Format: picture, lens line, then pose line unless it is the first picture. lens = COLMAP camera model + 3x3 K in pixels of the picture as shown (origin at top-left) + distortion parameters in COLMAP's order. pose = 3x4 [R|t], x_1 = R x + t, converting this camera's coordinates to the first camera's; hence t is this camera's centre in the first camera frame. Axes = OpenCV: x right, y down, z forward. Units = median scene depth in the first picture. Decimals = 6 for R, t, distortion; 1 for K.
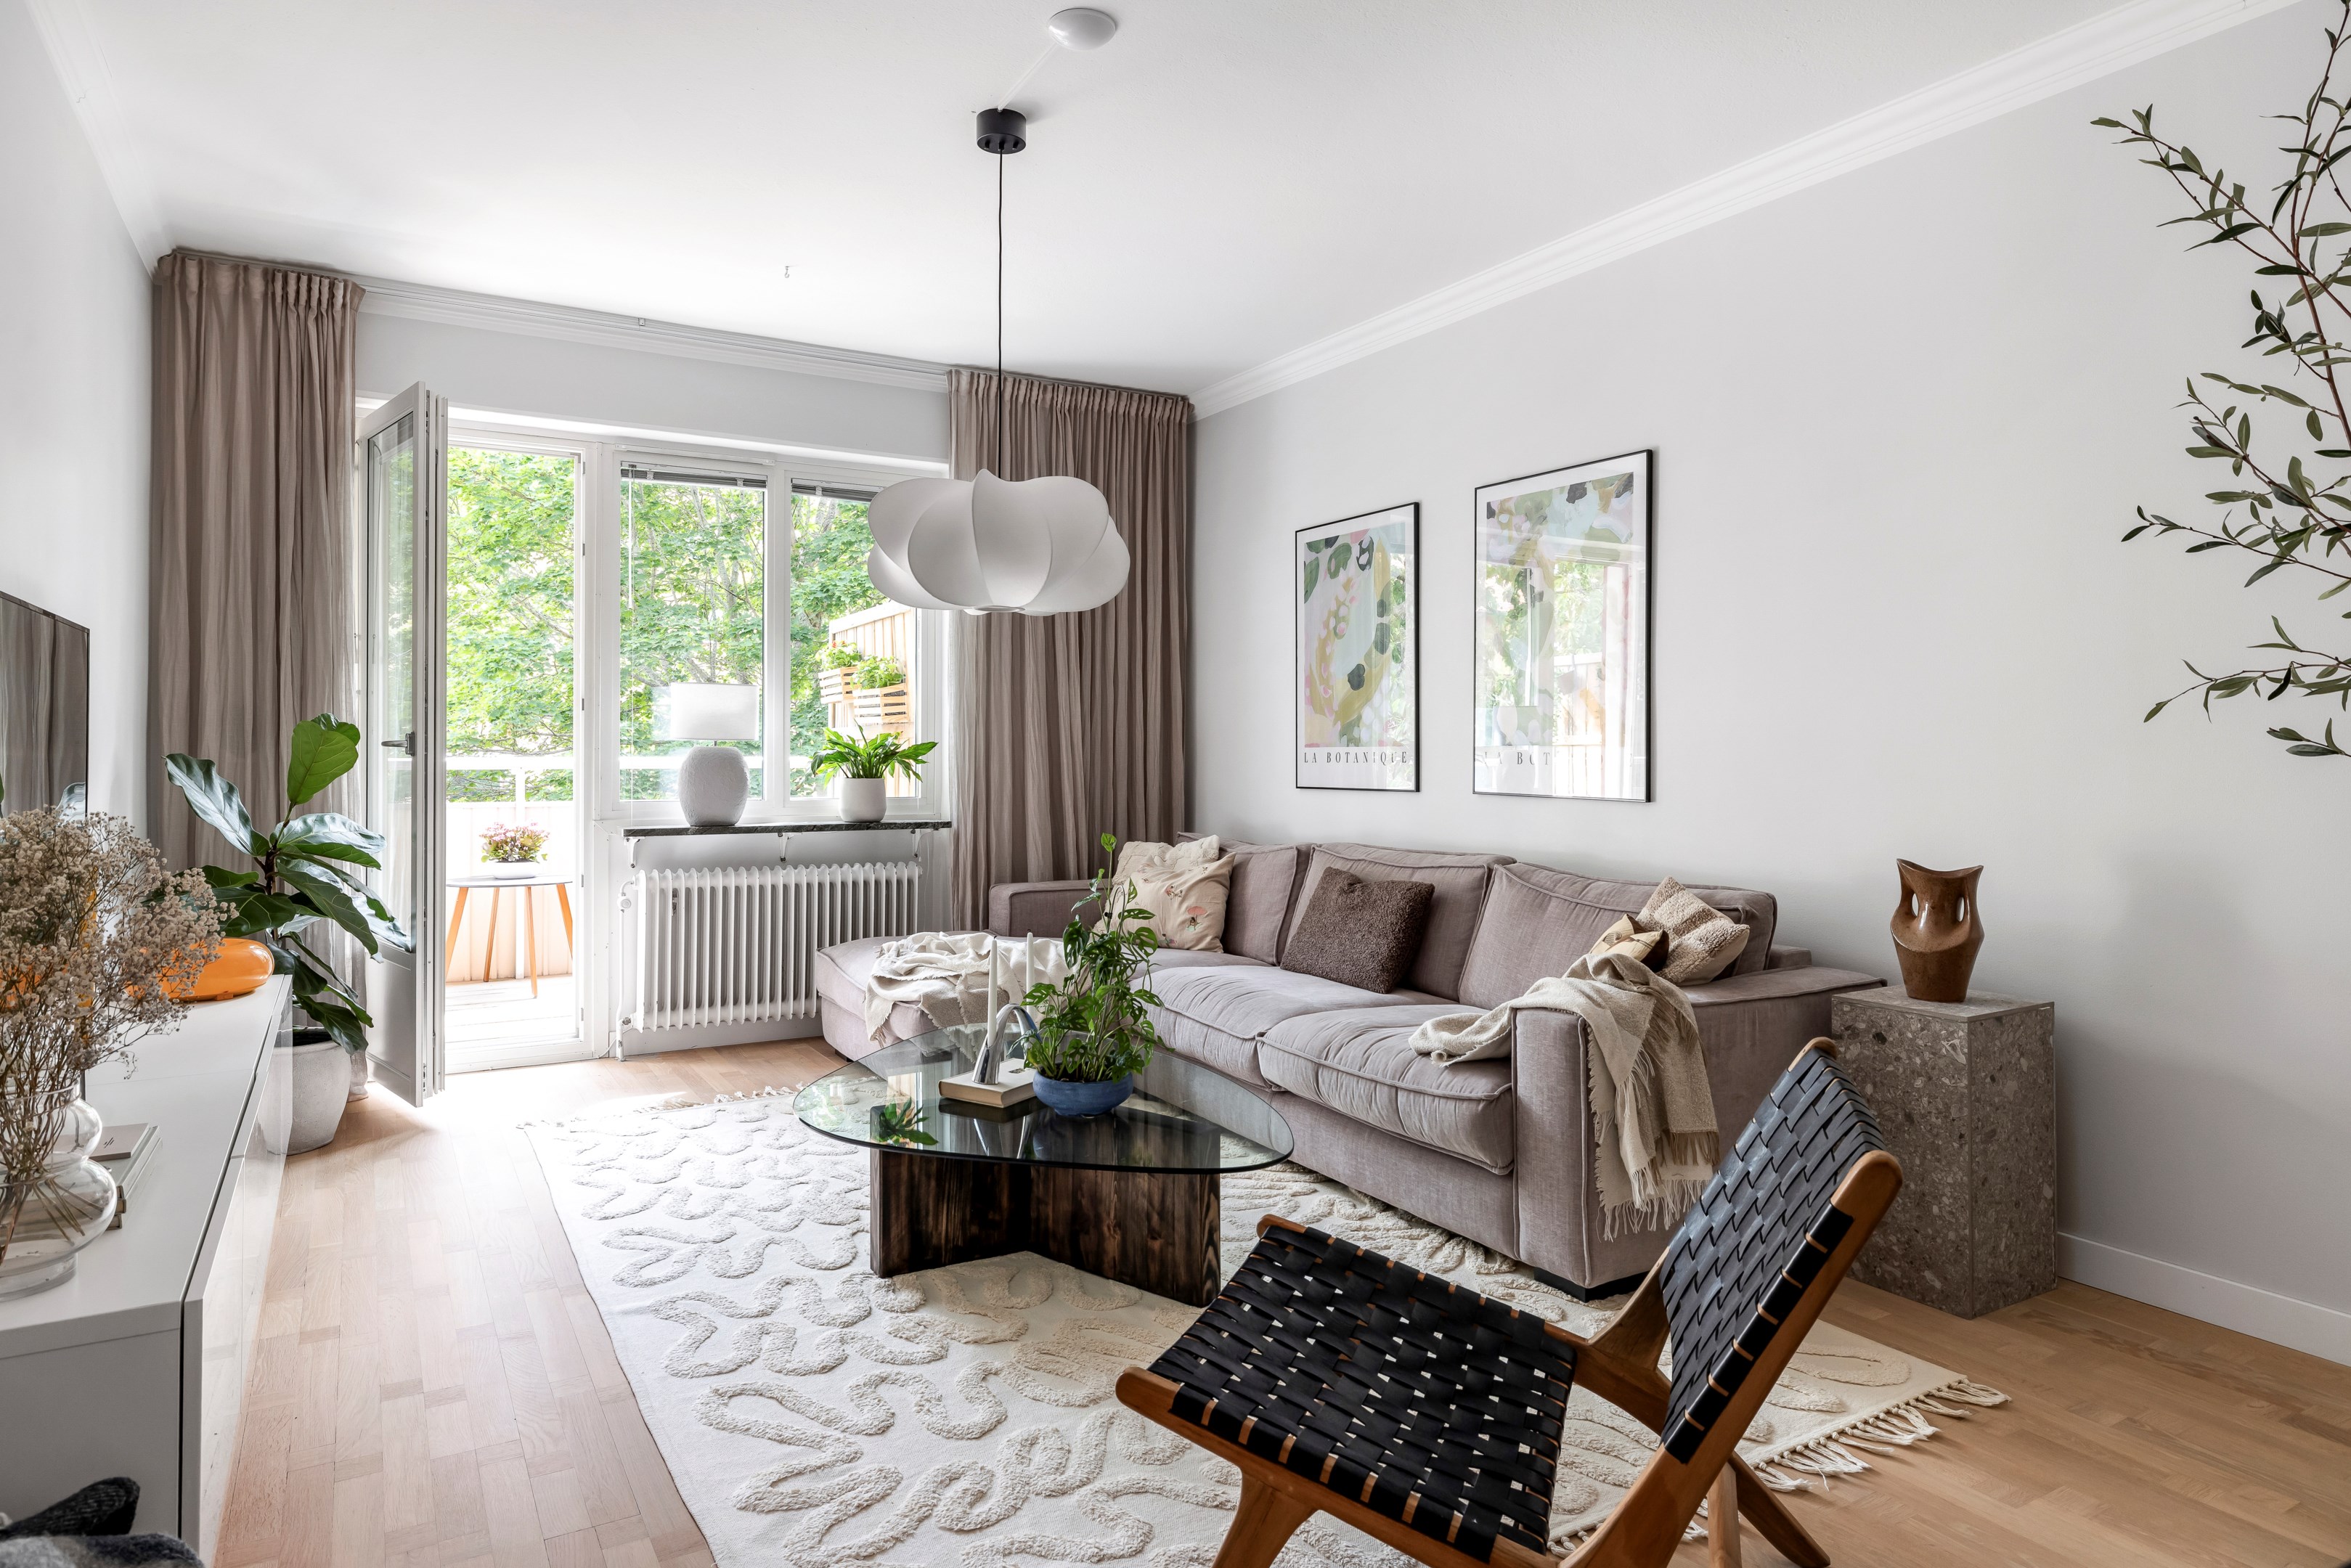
lens RADIAL K [[1440.4, 0, 1178.1], [0, 1440.4, 742.9], [0, 0, 1]] dist [0.006156, 0.002417]
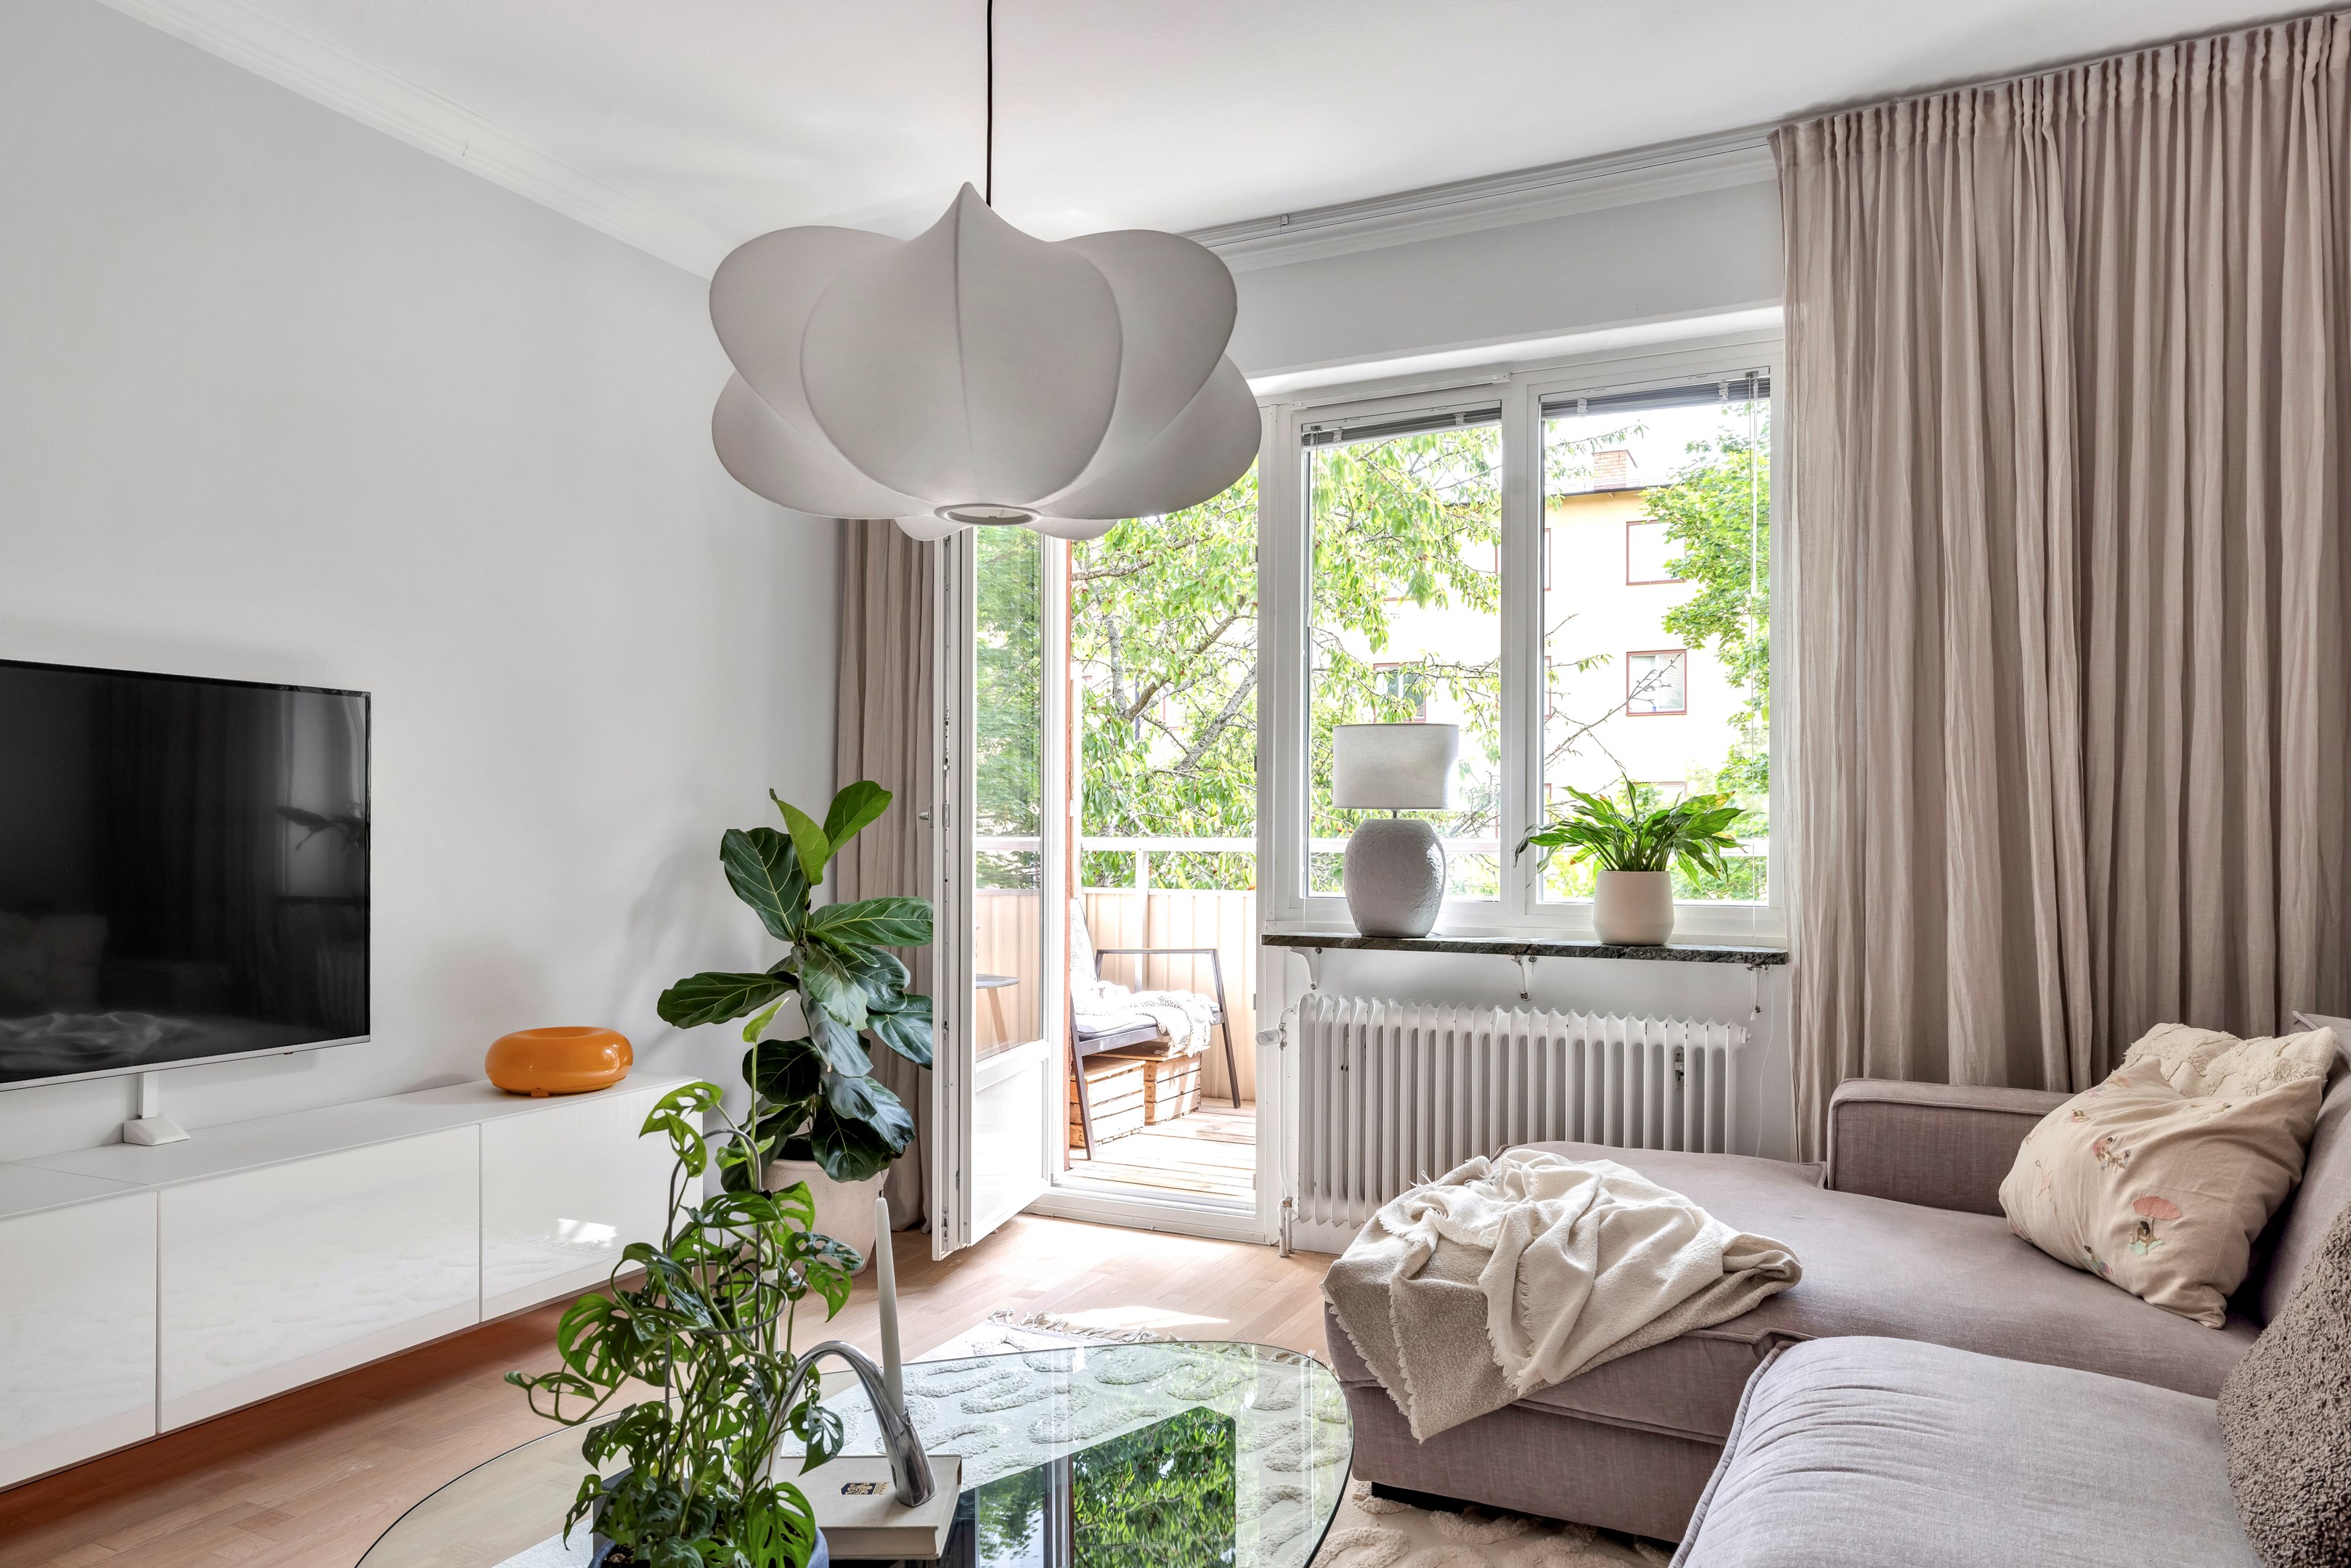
lens RADIAL K [[1546.8, 0, 1161.1], [0, 1546.8, 849.3], [0, 0, 1]] dist [-0.003936, -0.000141]
pose [[0.542626, 0.004104, -0.839964, 0.214545], [-0.000936, 0.999990, 0.004281, 0.012749], [0.839974, -0.001537, 0.542625, 0.498487]]
